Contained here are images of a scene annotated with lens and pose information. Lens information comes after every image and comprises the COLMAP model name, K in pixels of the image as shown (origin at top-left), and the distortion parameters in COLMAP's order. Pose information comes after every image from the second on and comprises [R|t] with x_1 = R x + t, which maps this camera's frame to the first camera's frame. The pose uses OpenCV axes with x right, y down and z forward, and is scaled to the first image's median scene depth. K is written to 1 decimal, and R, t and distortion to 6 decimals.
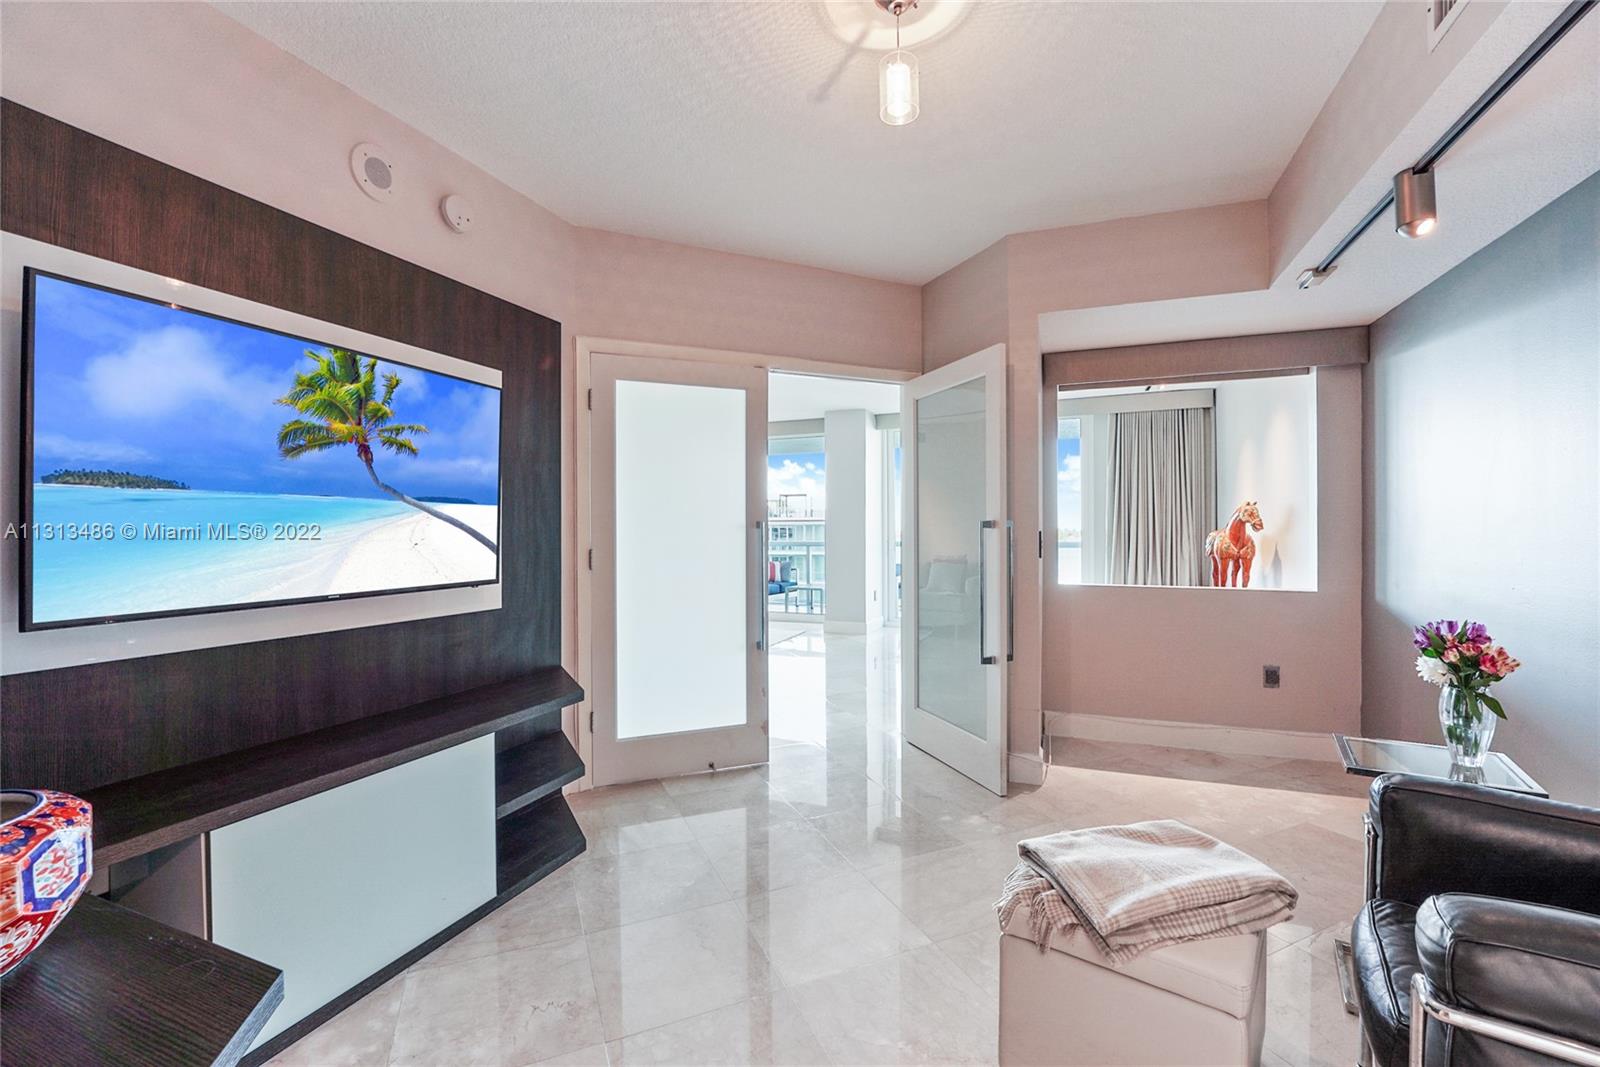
lens RADIAL K [[656.8, 0, 807.0], [0, 656.8, 529.2], [0, 0, 1]] dist [-0.038559, -0.000013]
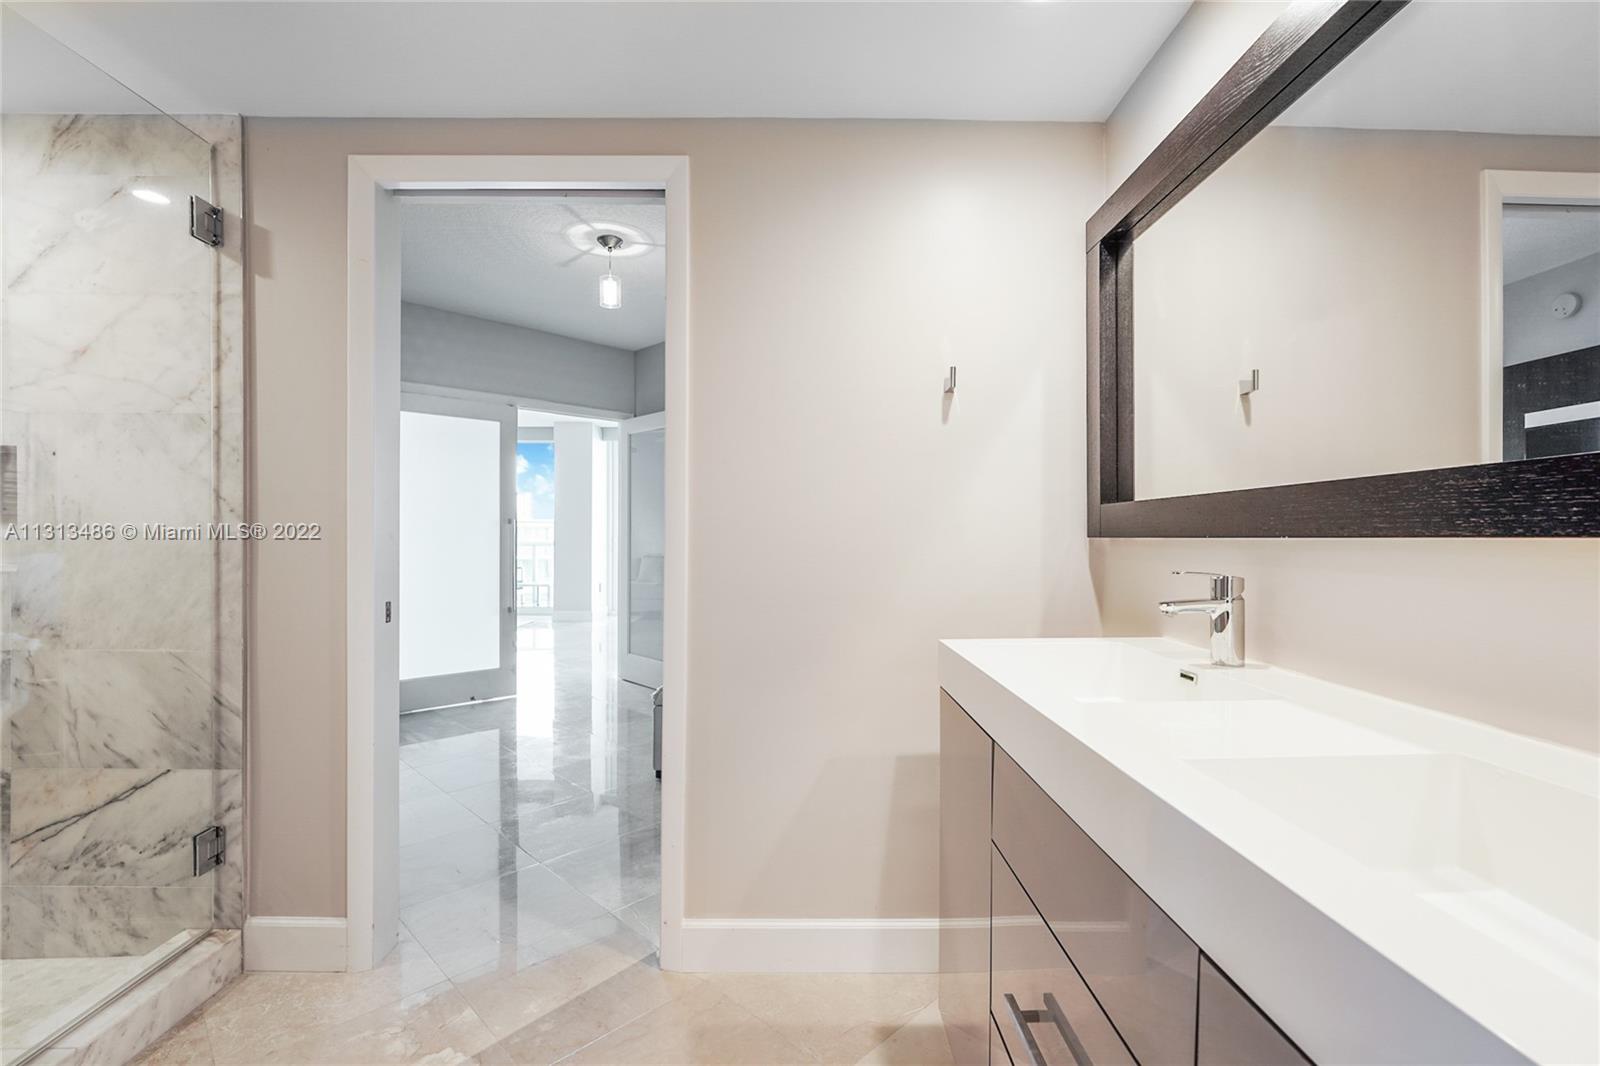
lens RADIAL K [[695.4, 0, 800.0], [0, 695.4, 533.0], [0, 0, 1]] dist [0.011798, -0.000028]
pose [[0.929329, 0.003678, 0.369235, -0.107965], [-0.003810, 0.999993, -0.000371, 0.035333], [-0.369234, -0.001062, 0.929336, -1.278952]]
